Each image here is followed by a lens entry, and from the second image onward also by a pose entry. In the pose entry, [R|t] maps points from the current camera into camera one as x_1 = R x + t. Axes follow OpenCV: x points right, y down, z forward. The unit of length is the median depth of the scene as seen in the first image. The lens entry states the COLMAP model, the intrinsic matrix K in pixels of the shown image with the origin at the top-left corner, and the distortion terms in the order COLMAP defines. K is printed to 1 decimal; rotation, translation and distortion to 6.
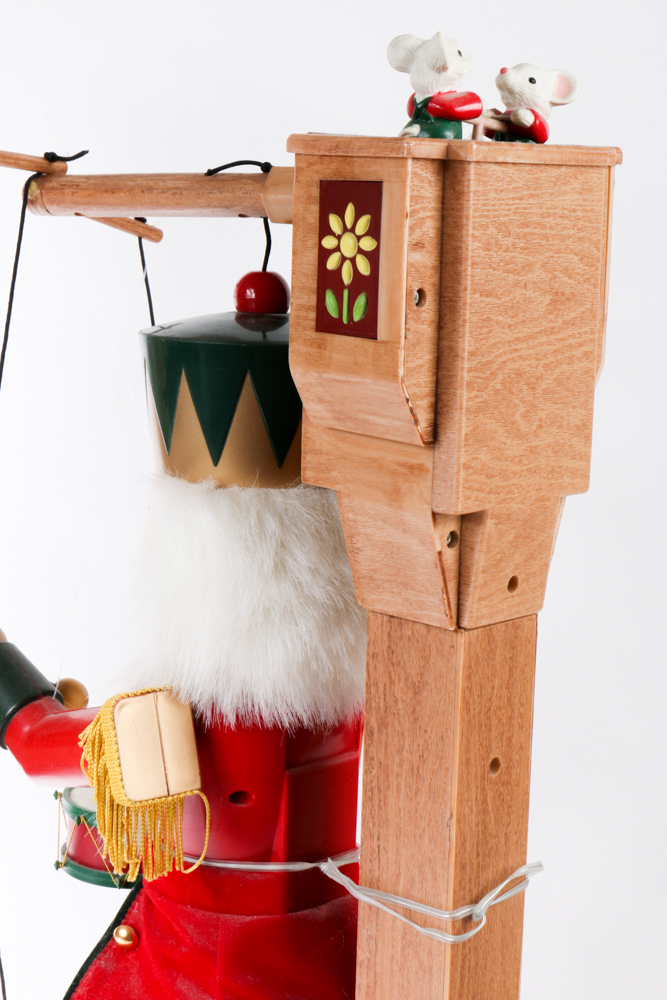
lens RADIAL K [[2169.9, 0, 333.5], [0, 2169.9, 500.0], [0, 0, 1]] dist [0.001615, -0.000851]
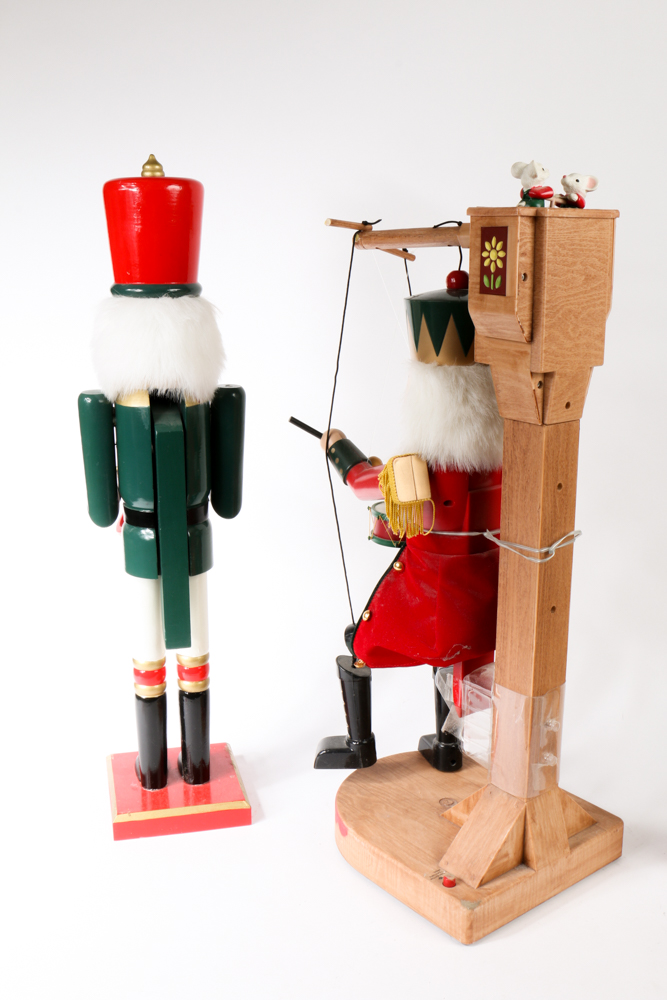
lens RADIAL K [[1083.3, 0, 311.0], [0, 1083.3, 501.5], [0, 0, 1]] dist [-0.103475, 0.003513]
pose [[0.983662, 0.008309, -0.179836, 0.021125], [0.008086, 0.995887, 0.090242, 0.034180], [0.179846, -0.090222, 0.979549, -0.154018]]
